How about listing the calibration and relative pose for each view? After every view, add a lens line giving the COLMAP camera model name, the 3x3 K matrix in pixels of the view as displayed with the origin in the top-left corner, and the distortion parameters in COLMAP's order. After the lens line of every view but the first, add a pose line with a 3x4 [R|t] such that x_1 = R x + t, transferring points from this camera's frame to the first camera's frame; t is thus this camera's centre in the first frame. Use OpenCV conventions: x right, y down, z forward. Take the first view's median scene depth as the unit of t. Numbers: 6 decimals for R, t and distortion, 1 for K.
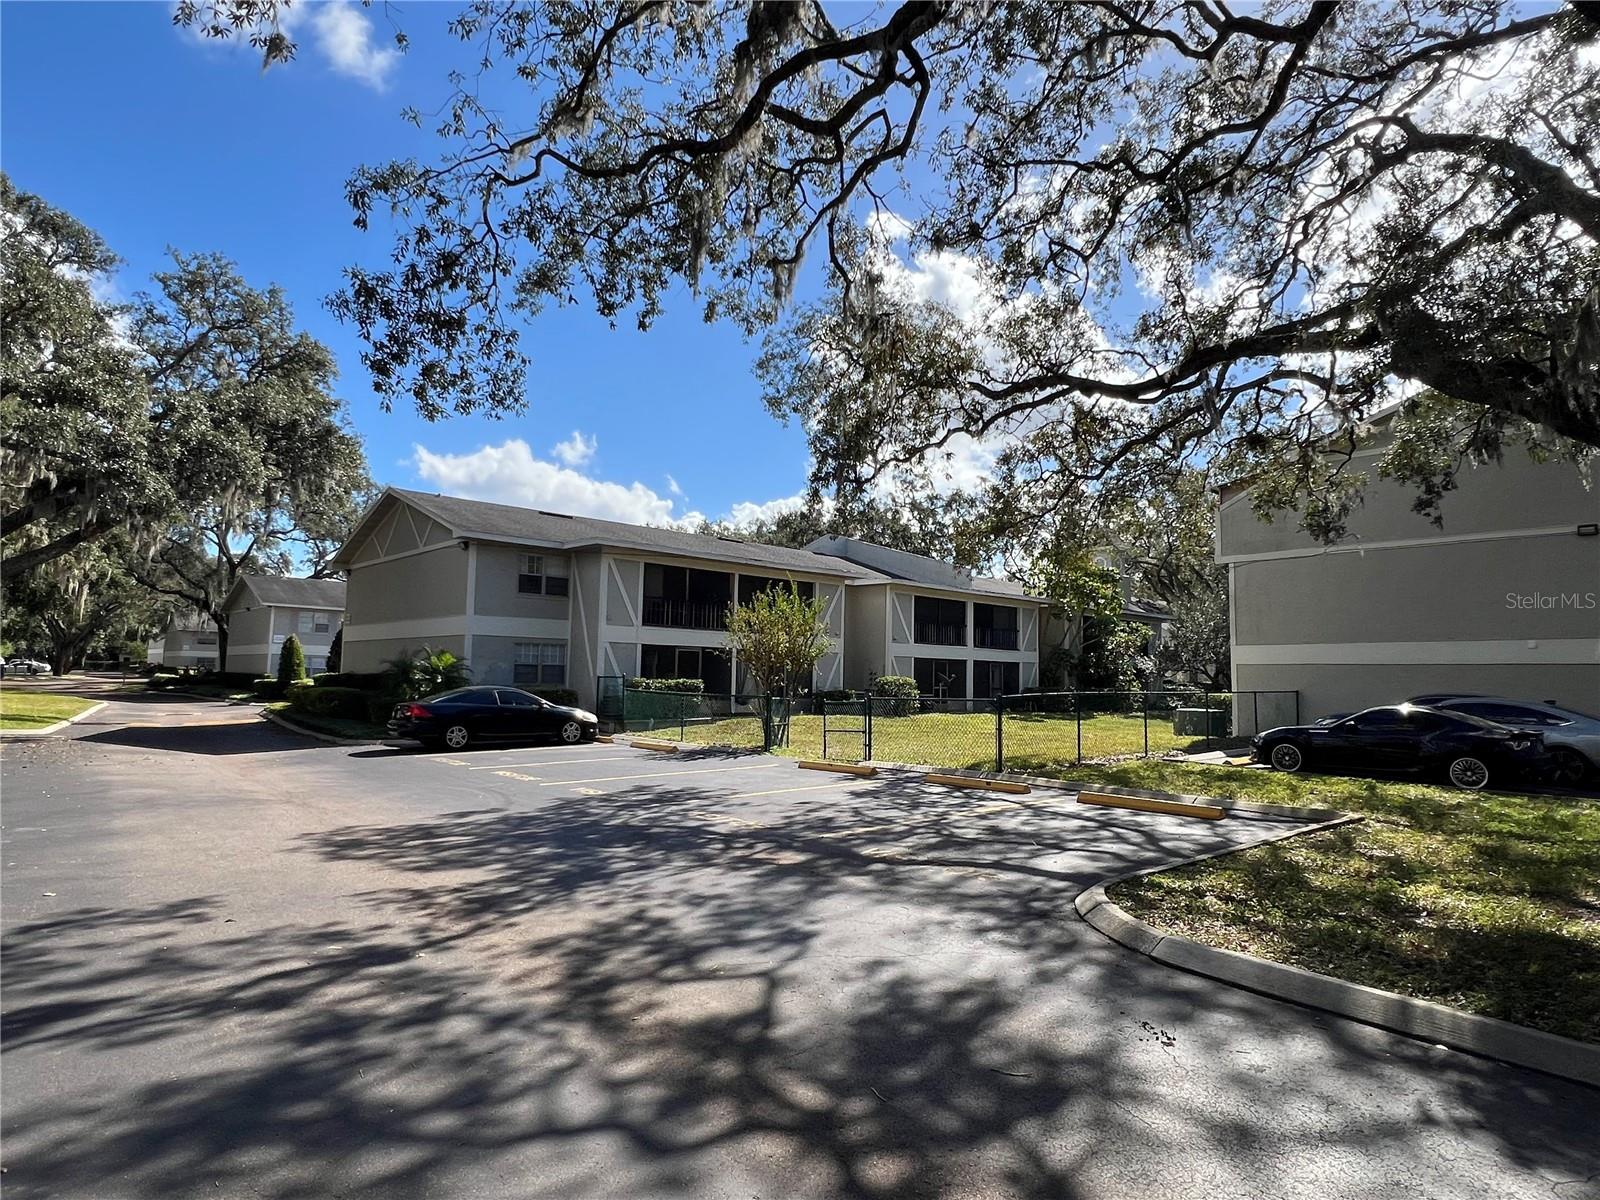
lens RADIAL K [[884.4, 0, 800.0], [0, 884.4, 600.0], [0, 0, 1]] dist [0.005954, 0.000034]
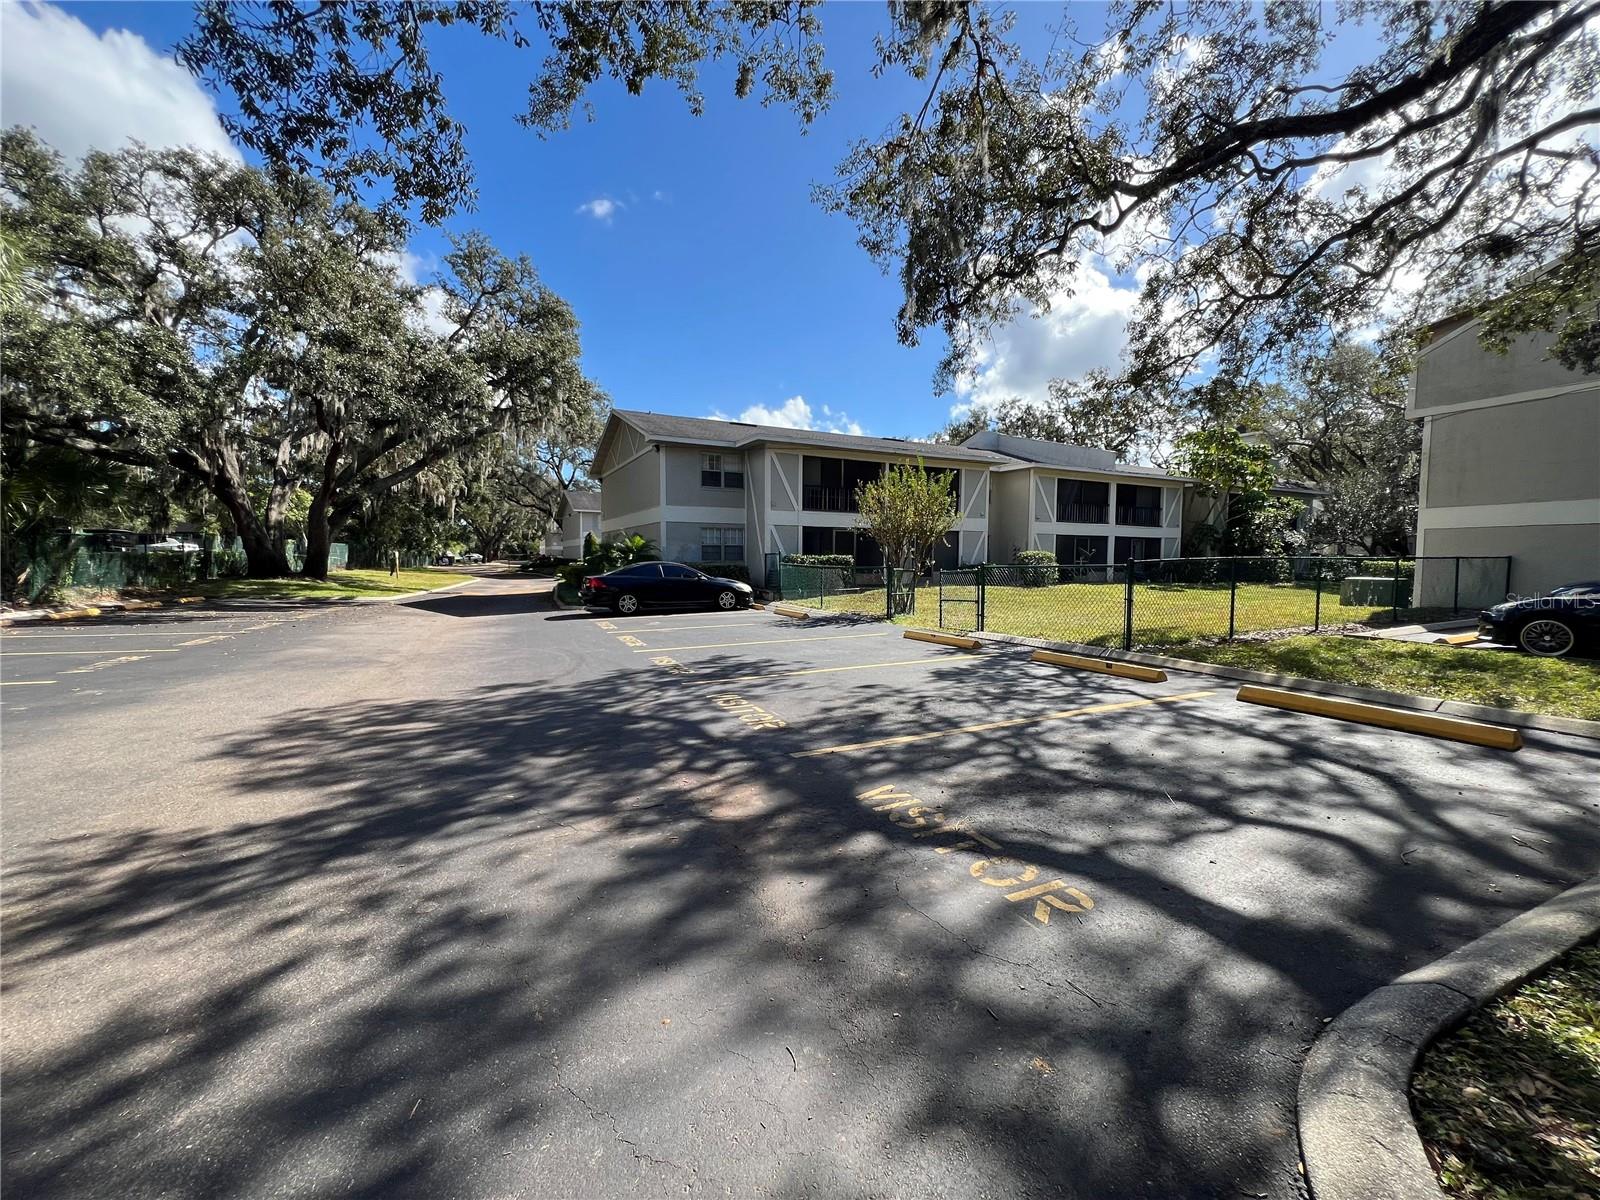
lens RADIAL K [[642.6, 0, 798.4], [0, 642.6, 593.4], [0, 0, 1]] dist [-0.002506, 0.000071]
pose [[0.963276, 0.000365, -0.268512, 0.045792], [0.036844, 0.990361, 0.133520, 0.025414], [0.265972, -0.138509, 0.953978, 0.181168]]
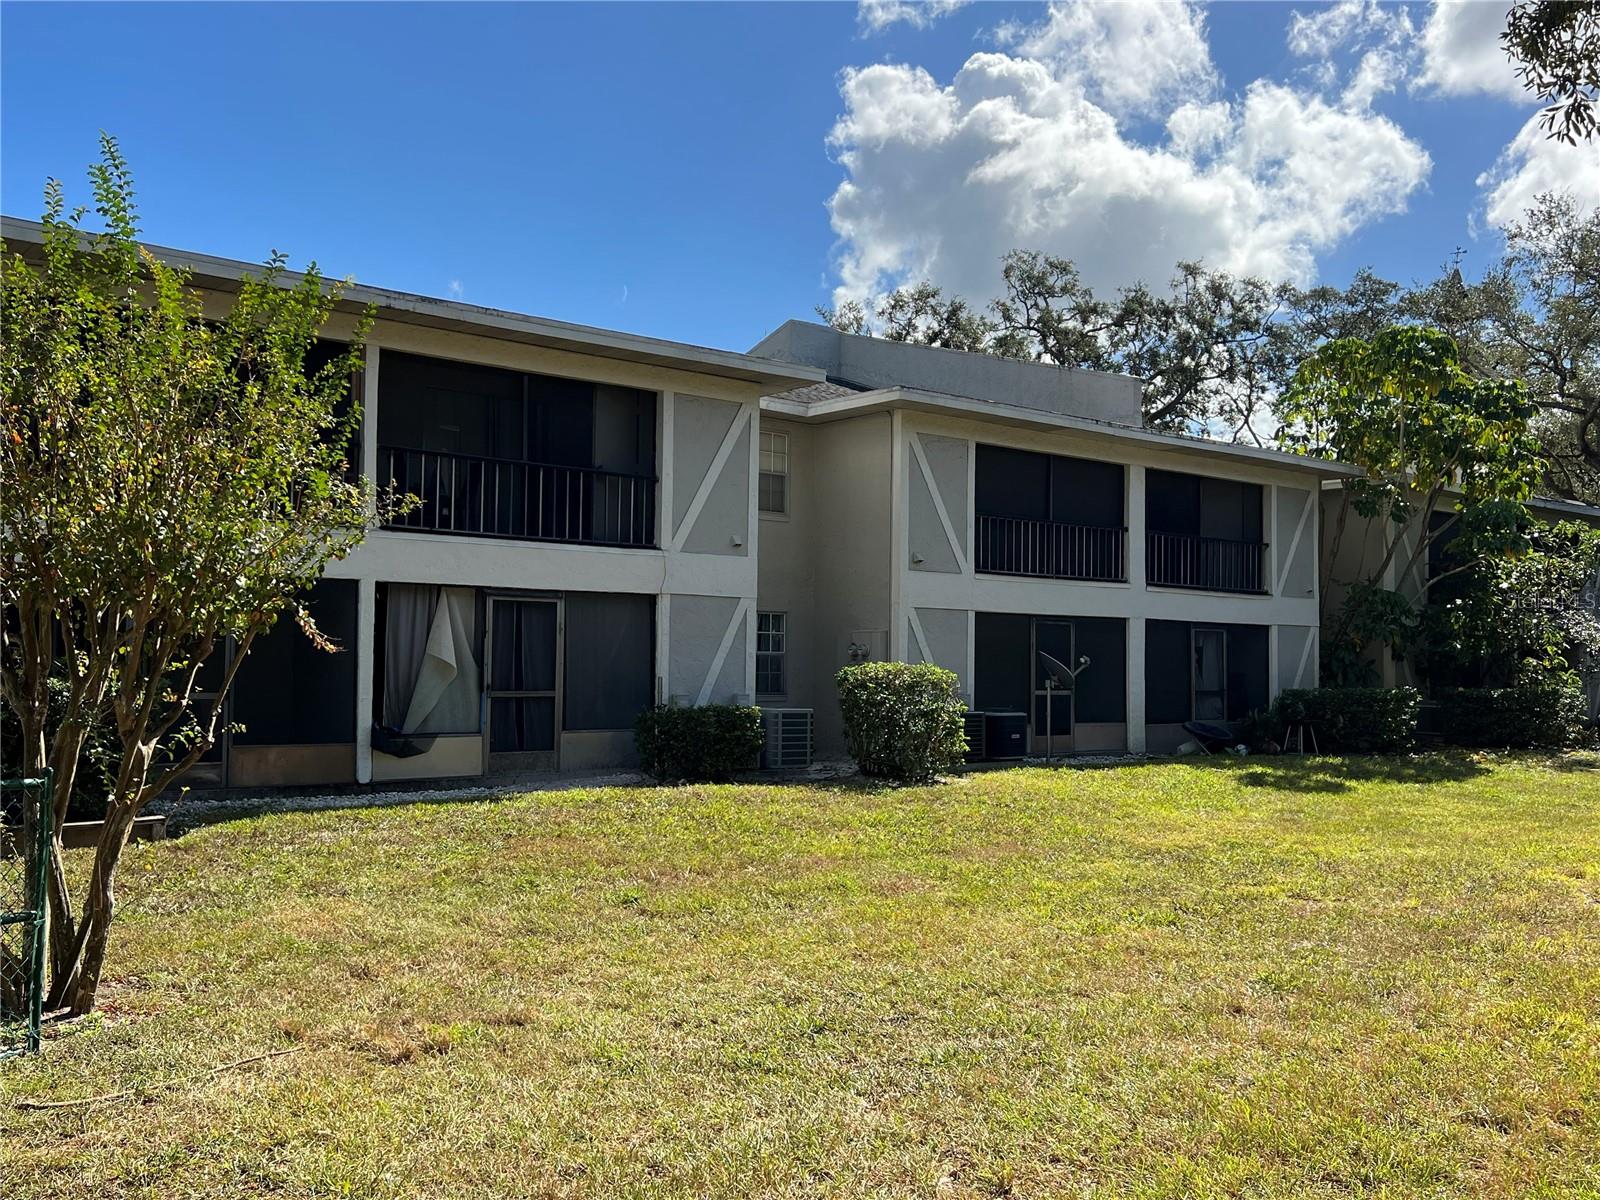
lens RADIAL K [[1465.1, 0, 800.0], [0, 1465.1, 600.0], [0, 0, 1]] dist [0.042487, -0.004382]
pose [[0.998082, -0.014019, -0.060300, 0.126558], [0.016306, 0.999160, 0.037606, 0.049251], [0.059722, -0.038517, 0.997472, 0.535125]]
